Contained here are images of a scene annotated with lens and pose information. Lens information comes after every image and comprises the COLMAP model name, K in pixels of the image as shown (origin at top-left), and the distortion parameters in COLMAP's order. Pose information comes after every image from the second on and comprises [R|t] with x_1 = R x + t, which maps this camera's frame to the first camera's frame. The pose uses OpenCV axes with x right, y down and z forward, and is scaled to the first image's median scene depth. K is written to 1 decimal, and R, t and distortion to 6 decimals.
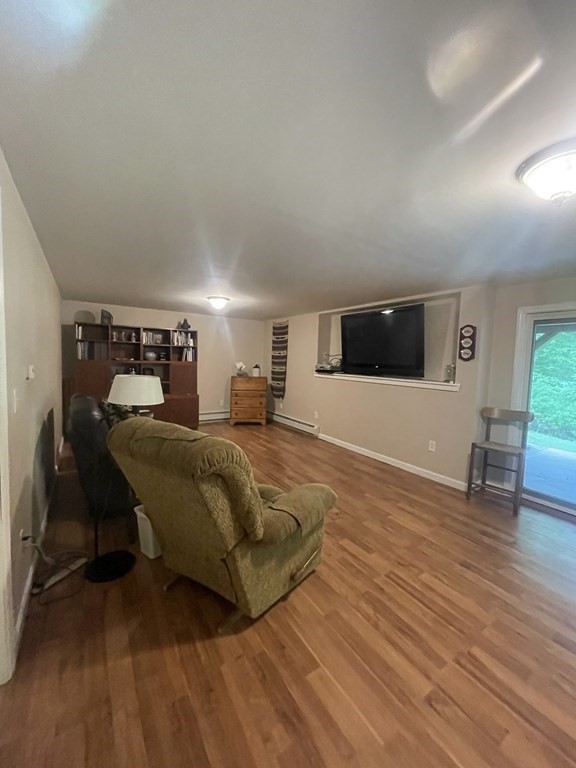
lens RADIAL K [[308.7, 0, 287.1], [0, 308.7, 380.1], [0, 0, 1]] dist [-0.007791, 0.002421]
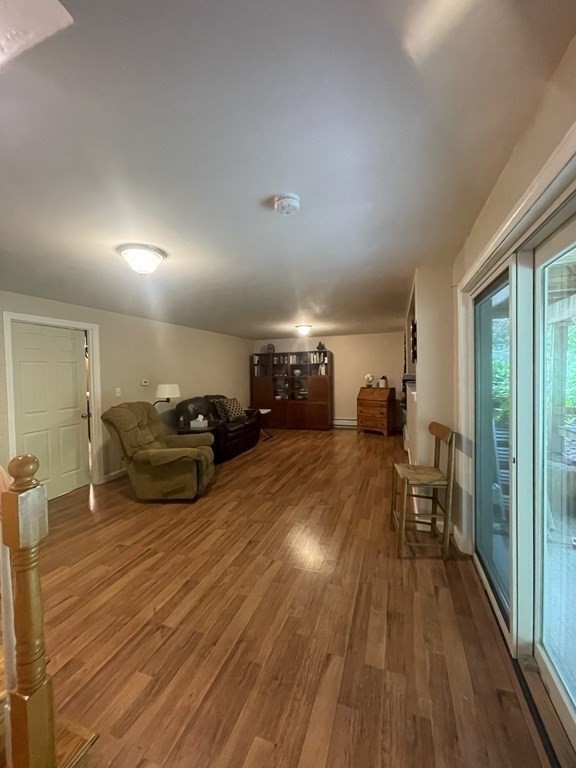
lens RADIAL K [[308.7, 0, 289.4], [0, 308.7, 383.0], [0, 0, 1]] dist [-0.007791, 0.002421]
pose [[0.610258, -0.014799, -0.792065, 0.688864], [-0.011909, 0.999541, -0.027850, 0.007729], [0.792113, 0.026428, 0.609801, 0.157115]]
